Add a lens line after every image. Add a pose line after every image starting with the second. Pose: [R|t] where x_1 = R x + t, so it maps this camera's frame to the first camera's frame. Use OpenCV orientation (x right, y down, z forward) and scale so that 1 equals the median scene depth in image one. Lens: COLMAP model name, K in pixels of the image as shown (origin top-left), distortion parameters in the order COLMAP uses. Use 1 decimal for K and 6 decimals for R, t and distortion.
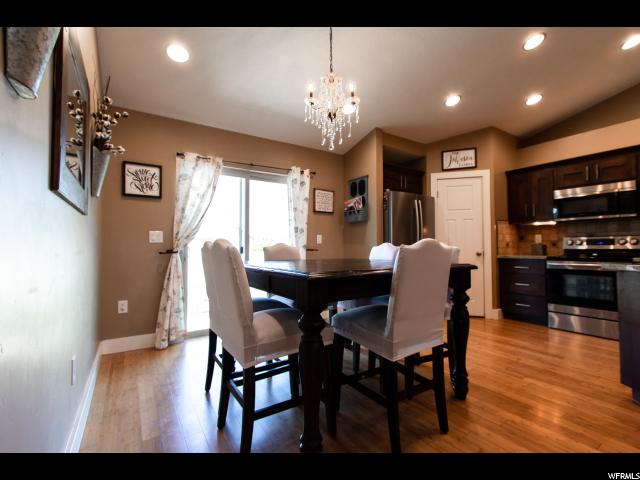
lens RADIAL K [[294.7, 0, 313.8], [0, 294.7, 242.7], [0, 0, 1]] dist [0.004969, 0.000443]
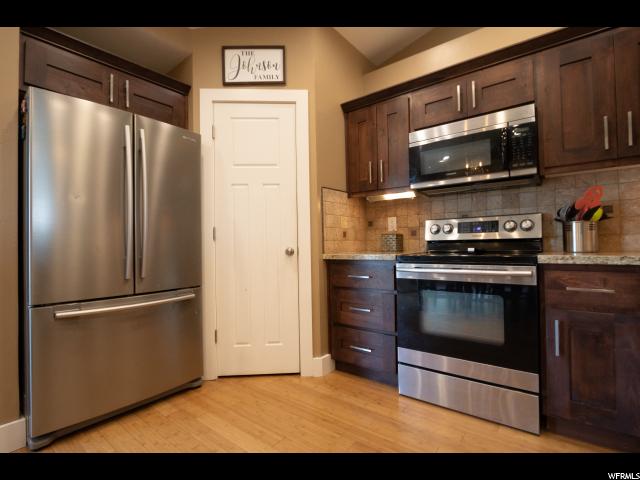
lens RADIAL K [[306.6, 0, 317.4], [0, 306.6, 241.3], [0, 0, 1]] dist [-0.005929, 0.001360]
pose [[0.949224, -0.010598, 0.314423, 0.438456], [0.008987, 0.999938, 0.006573, 0.016025], [-0.314473, -0.003413, 0.949260, 0.481537]]
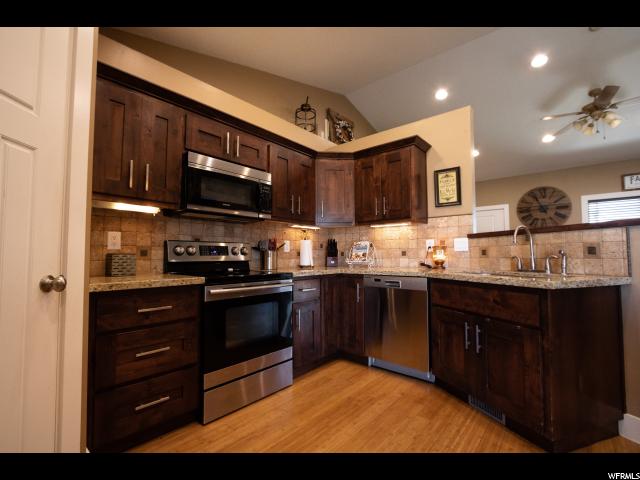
lens RADIAL K [[306.6, 0, 316.3], [0, 306.6, 239.9], [0, 0, 1]] dist [-0.005929, 0.001360]
pose [[-0.285679, 0.056677, 0.956648, 0.219758], [-0.010594, 0.998002, -0.062290, 0.012222], [-0.958267, -0.027930, -0.284508, 0.858436]]
